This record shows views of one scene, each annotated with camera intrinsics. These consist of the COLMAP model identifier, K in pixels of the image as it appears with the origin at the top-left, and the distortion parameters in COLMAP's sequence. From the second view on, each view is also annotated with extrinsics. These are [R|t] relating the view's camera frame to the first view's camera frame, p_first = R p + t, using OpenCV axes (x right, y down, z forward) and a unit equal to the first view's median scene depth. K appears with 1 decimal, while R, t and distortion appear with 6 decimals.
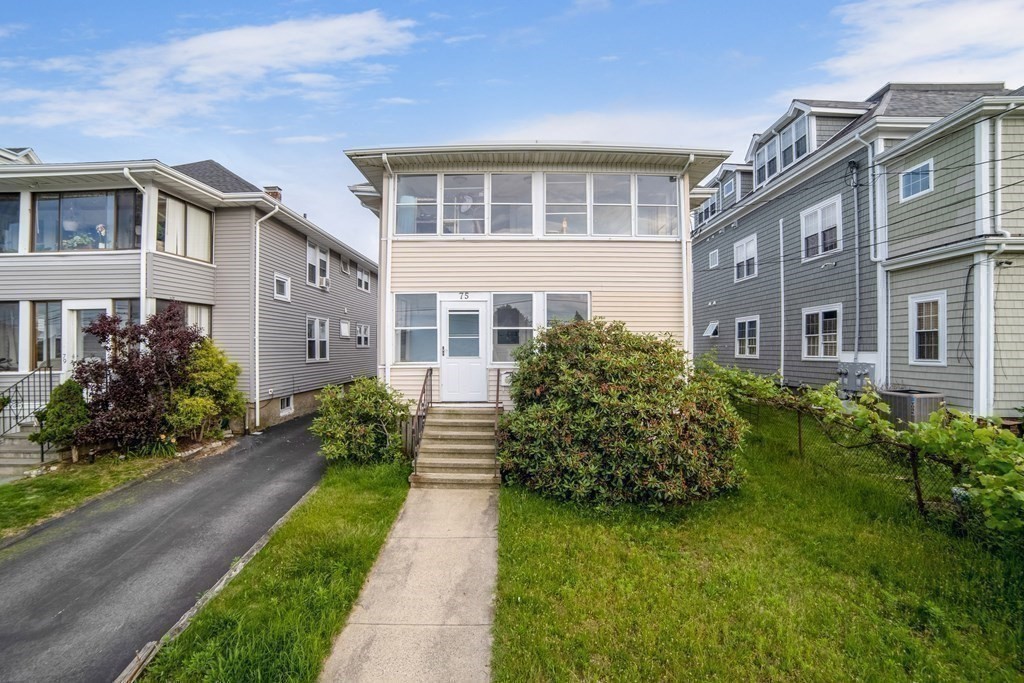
lens RADIAL K [[436.5, 0, 512.0], [0, 436.5, 341.5], [0, 0, 1]] dist [-0.000521, 0.000010]
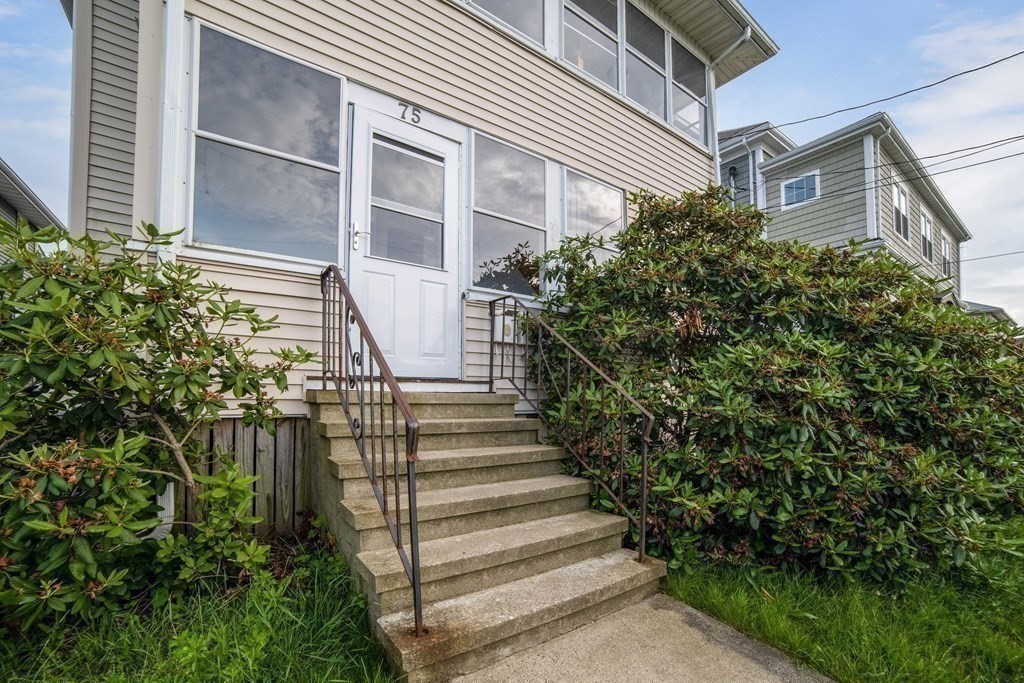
lens RADIAL K [[430.1, 0, 514.4], [0, 430.1, 378.3], [0, 0, 1]] dist [-0.000935, -0.000018]
pose [[0.808632, 0.033578, 0.587356, -0.254290], [-0.025222, 0.999431, -0.022411, 0.142079], [-0.587774, 0.003308, 0.809019, 0.629536]]
